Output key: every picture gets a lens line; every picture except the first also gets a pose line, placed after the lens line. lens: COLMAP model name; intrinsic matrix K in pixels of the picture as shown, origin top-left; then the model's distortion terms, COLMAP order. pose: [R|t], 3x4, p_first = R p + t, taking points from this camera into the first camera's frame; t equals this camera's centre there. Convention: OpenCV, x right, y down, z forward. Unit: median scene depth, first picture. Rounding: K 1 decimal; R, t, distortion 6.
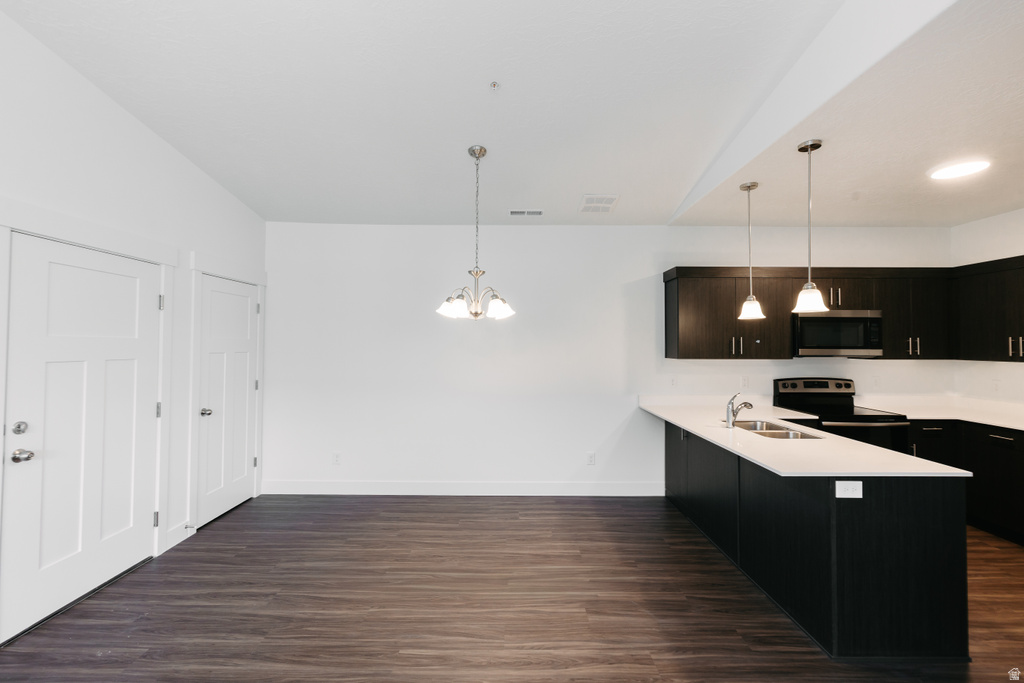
lens RADIAL K [[433.1, 0, 510.6], [0, 433.1, 333.5], [0, 0, 1]] dist [0.002830, -0.000133]
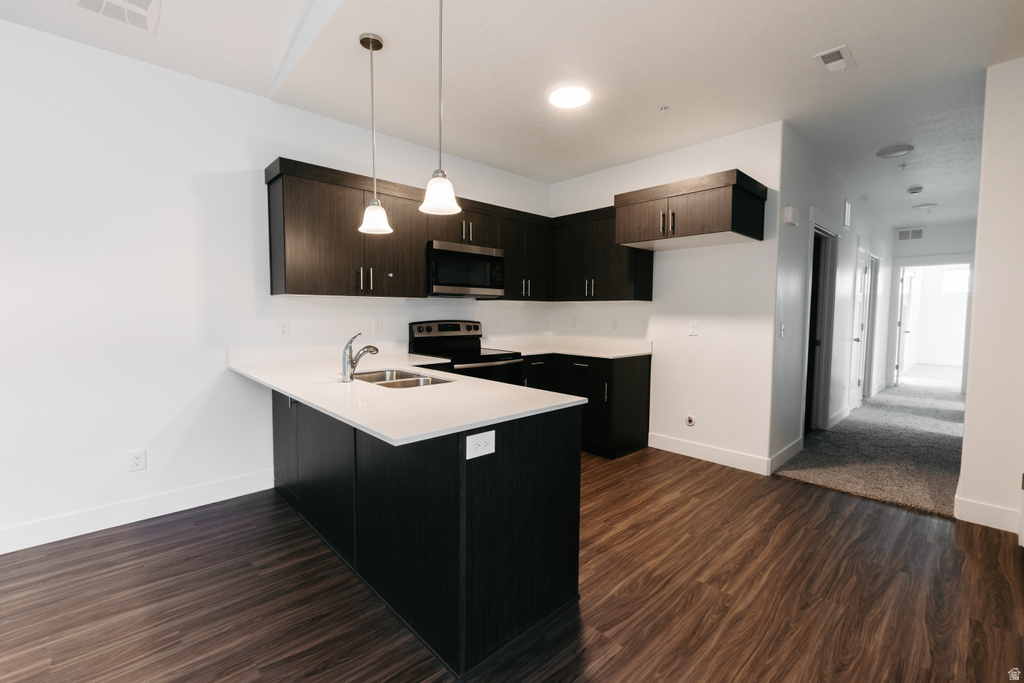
lens RADIAL K [[433.1, 0, 506.1], [0, 433.1, 339.7], [0, 0, 1]] dist [0.002830, -0.000133]
pose [[0.741522, -0.042750, 0.669565, 0.191098], [-0.018938, 0.996237, 0.084580, 0.070247], [-0.670661, -0.075398, 0.737922, 0.257926]]
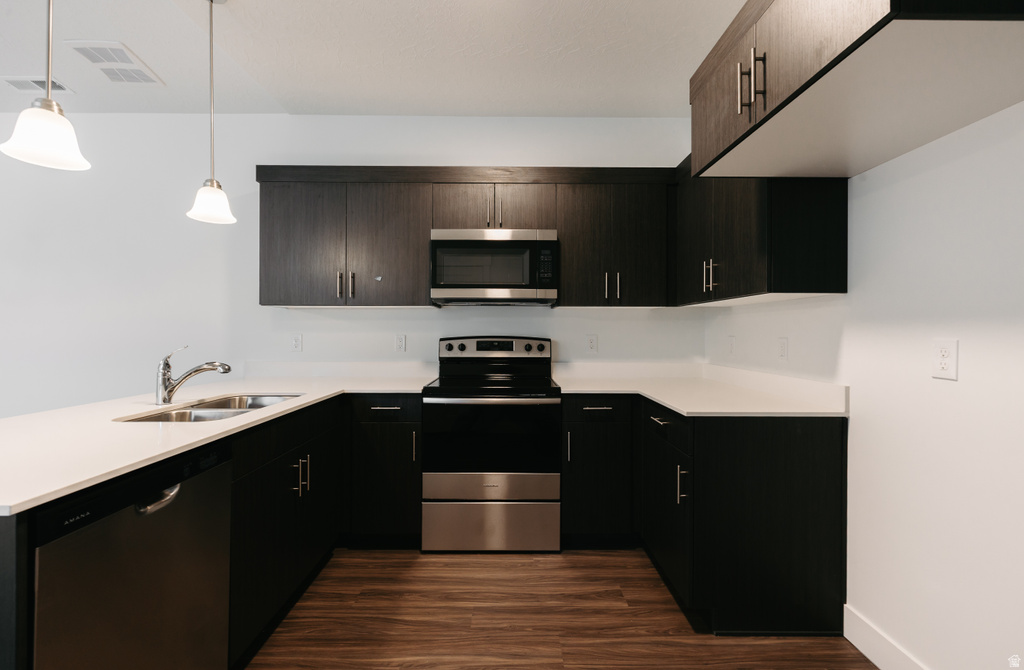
lens RADIAL K [[447.8, 0, 504.2], [0, 447.8, 333.1], [0, 0, 1]] dist [0.000835, -0.000114]
pose [[0.999967, 0.000866, -0.008083, 0.810860], [-0.000663, 0.999686, 0.025060, 0.089490], [0.008102, -0.025054, 0.999653, 0.332821]]
